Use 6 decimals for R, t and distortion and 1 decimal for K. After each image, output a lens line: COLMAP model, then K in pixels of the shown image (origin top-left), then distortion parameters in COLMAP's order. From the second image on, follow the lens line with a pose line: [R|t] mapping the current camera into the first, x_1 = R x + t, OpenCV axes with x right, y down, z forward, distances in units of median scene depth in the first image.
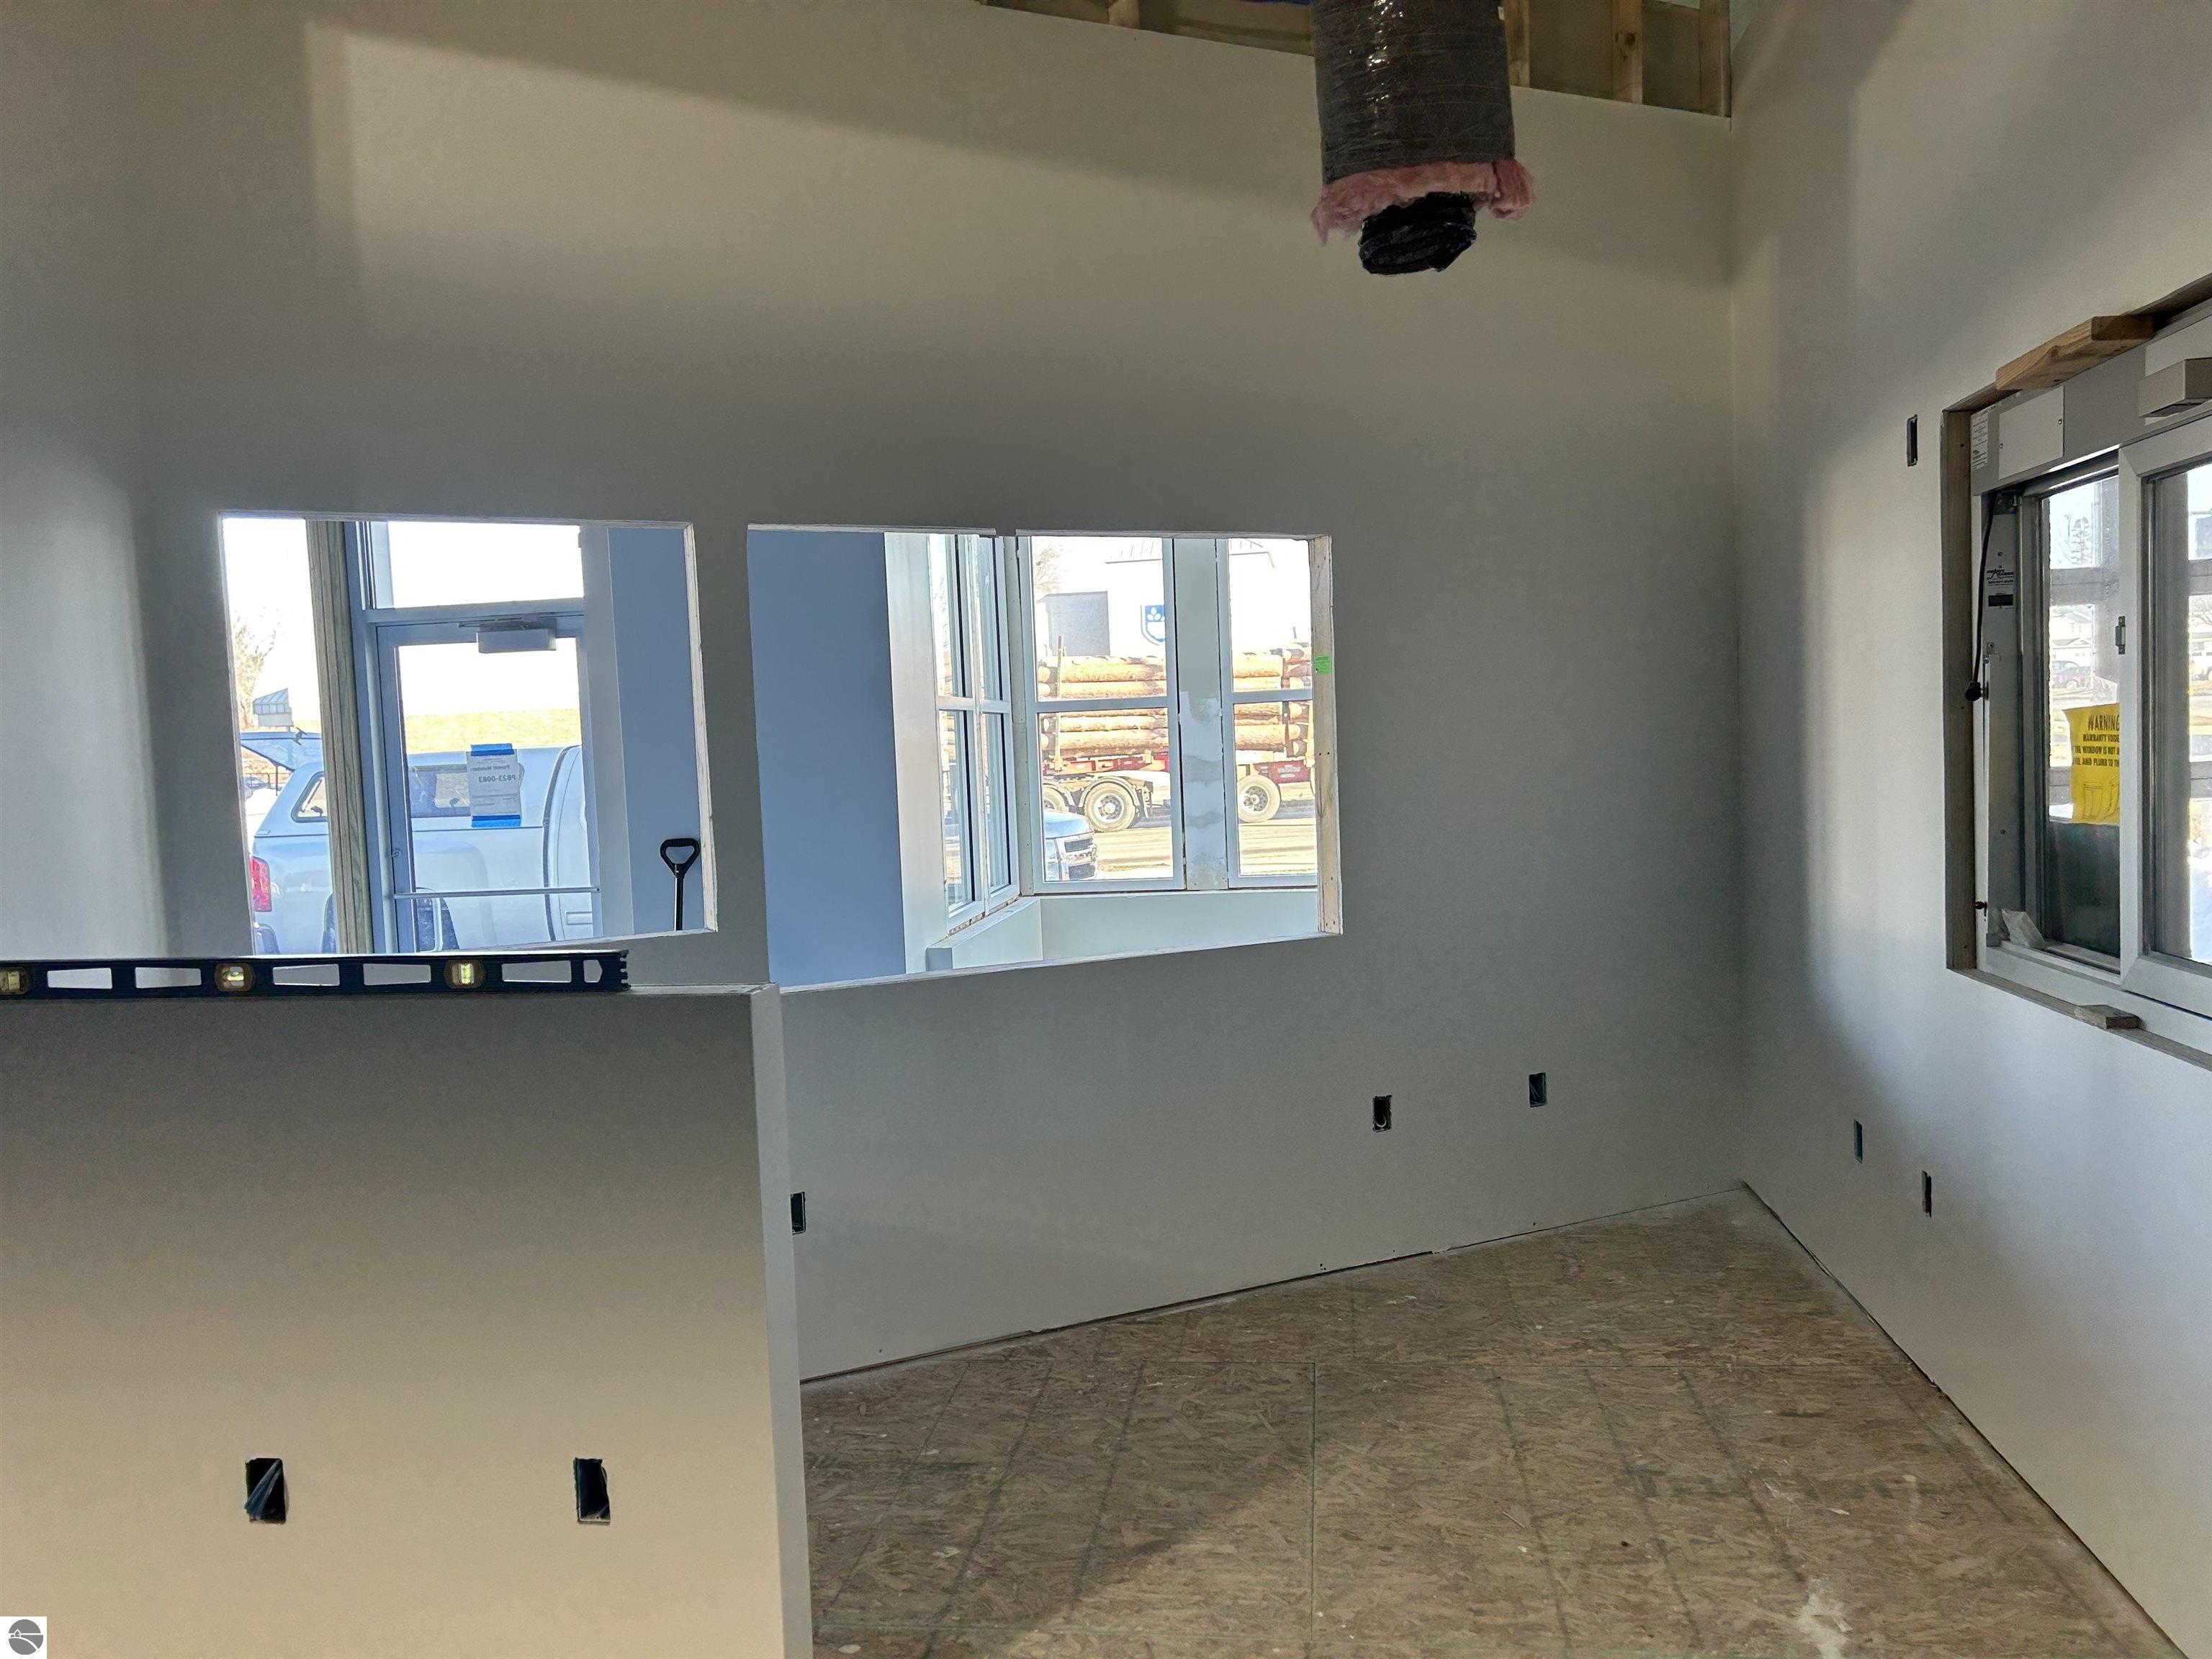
lens RADIAL K [[1684.4, 0, 1106.0], [0, 1684.4, 829.5], [0, 0, 1]] dist [0.082368, -0.129003]
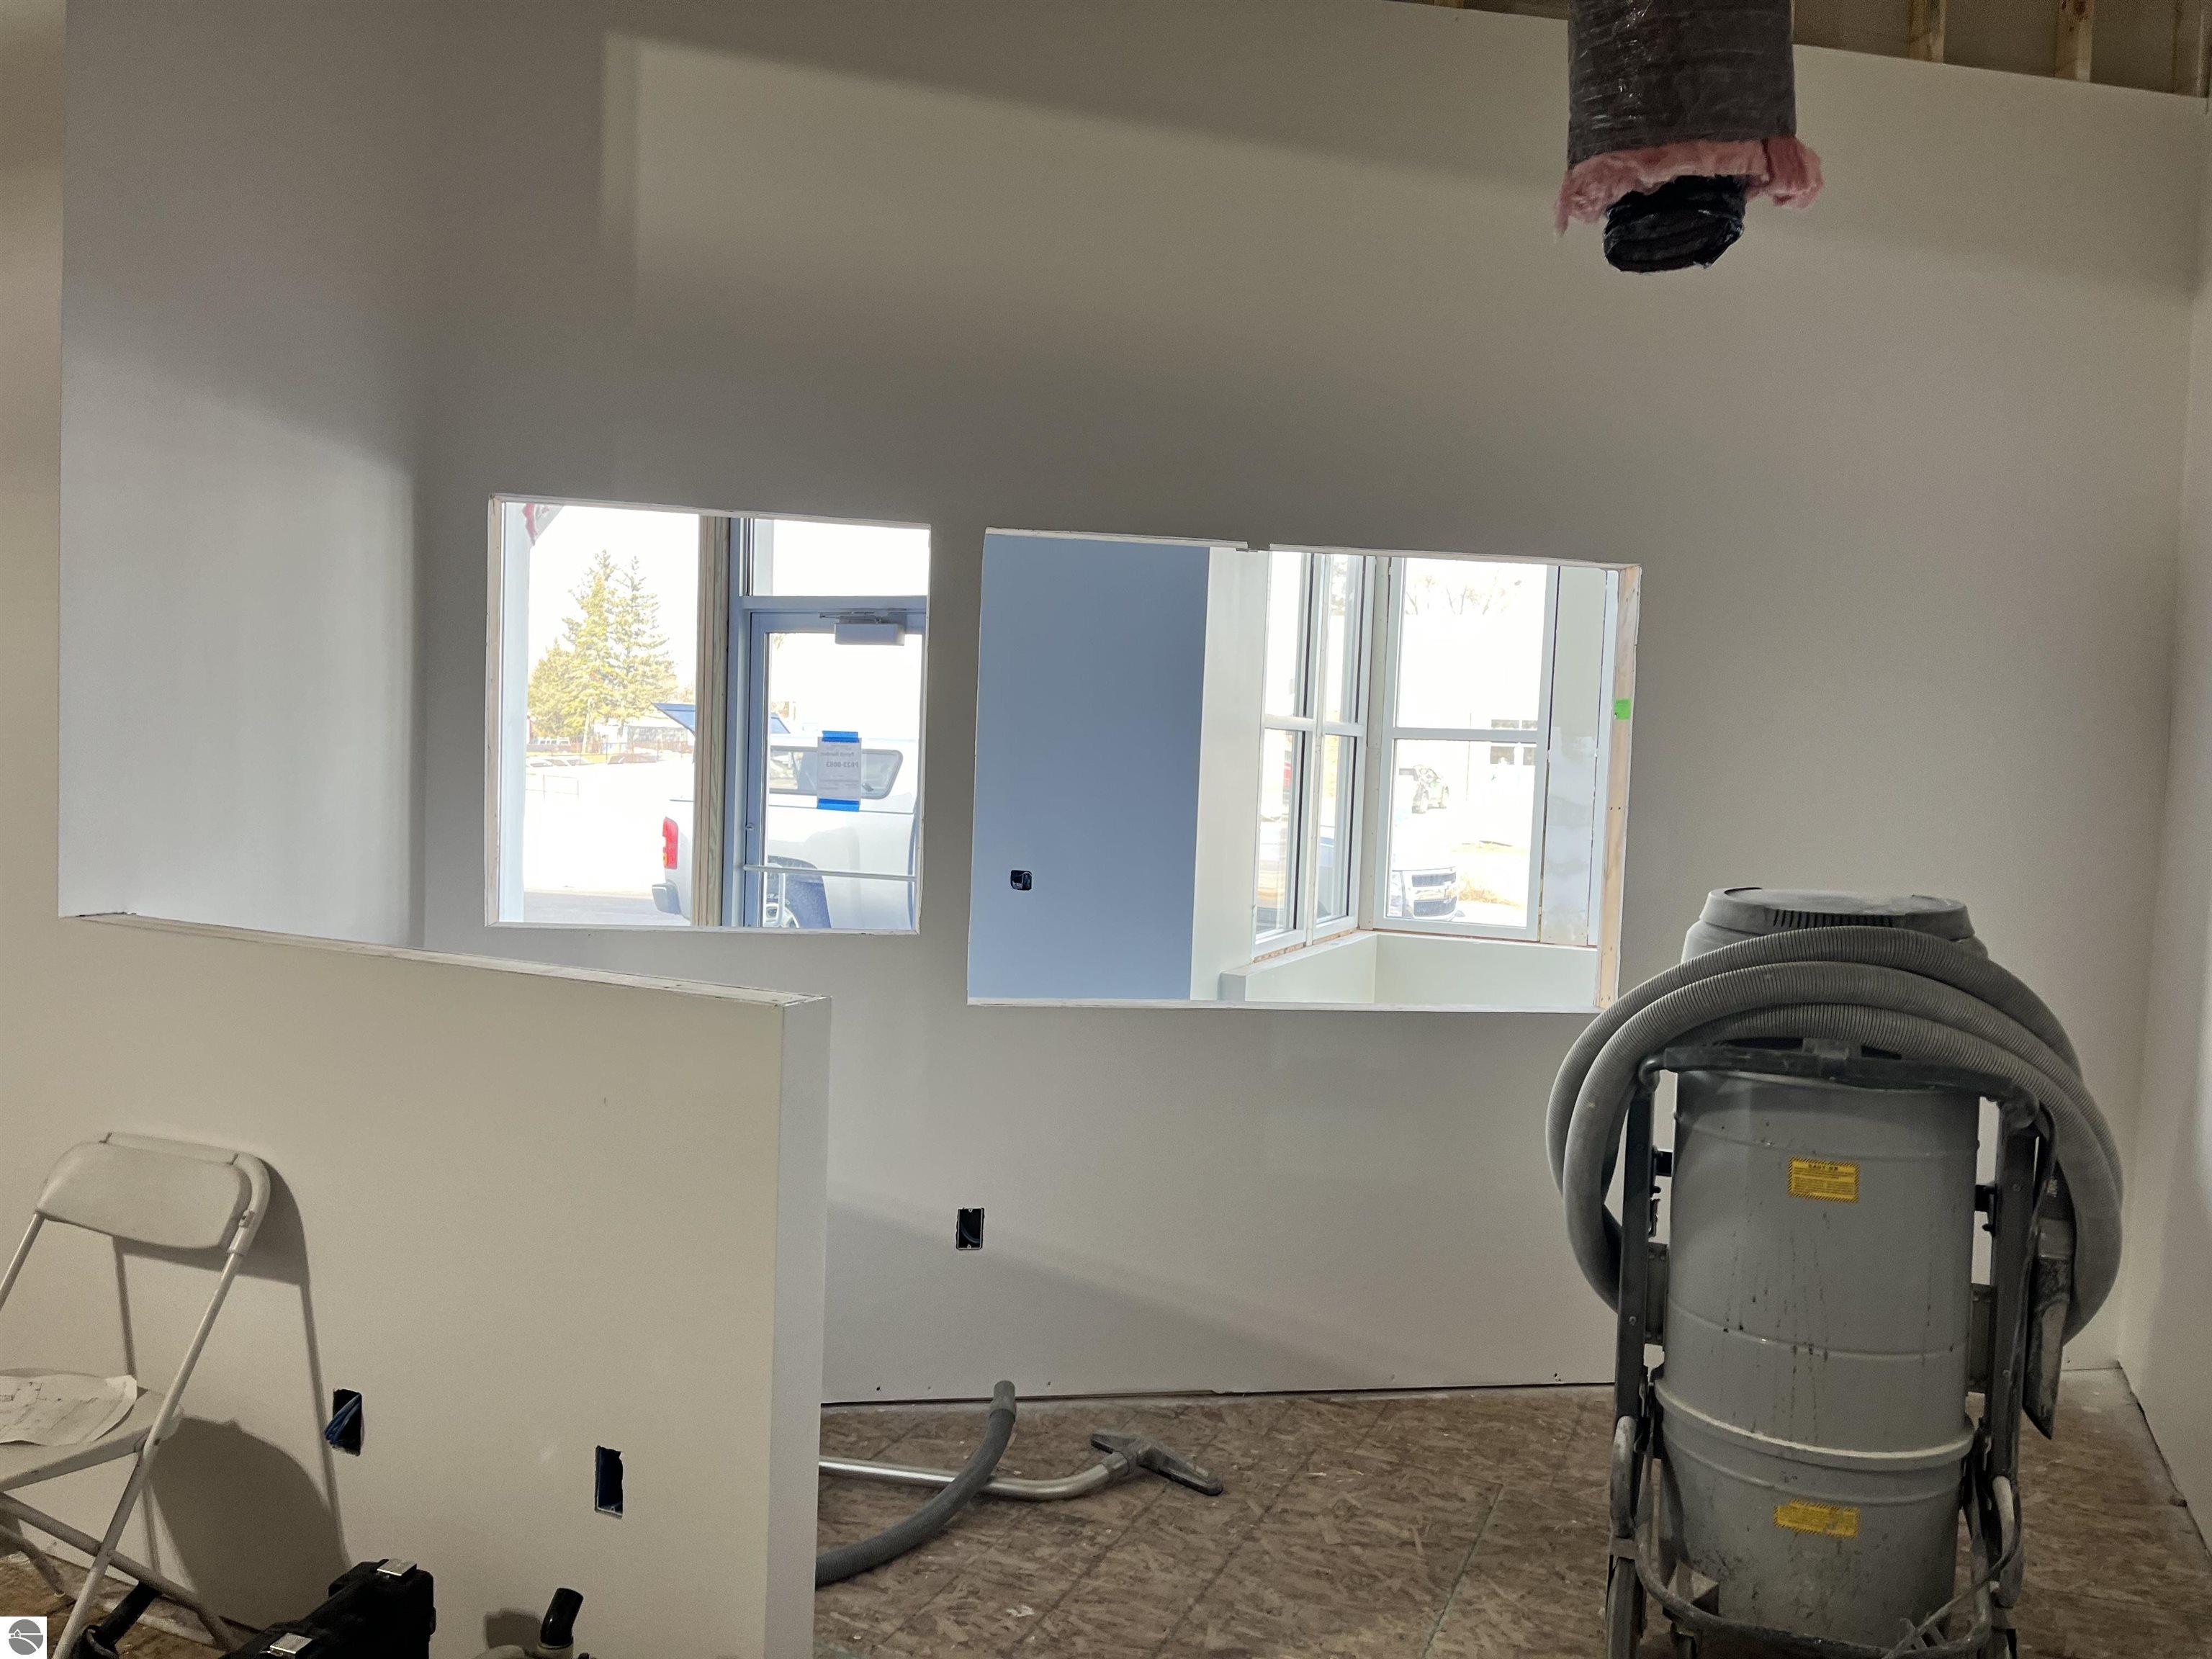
lens RADIAL K [[1701.1, 0, 1106.0], [0, 1701.1, 829.5], [0, 0, 1]] dist [0.036021, 0.005235]
pose [[0.957442, 0.088513, -0.274720, 0.145497], [-0.090757, 0.995863, 0.004561, -0.015981], [0.273987, 0.020566, 0.961513, 0.067892]]
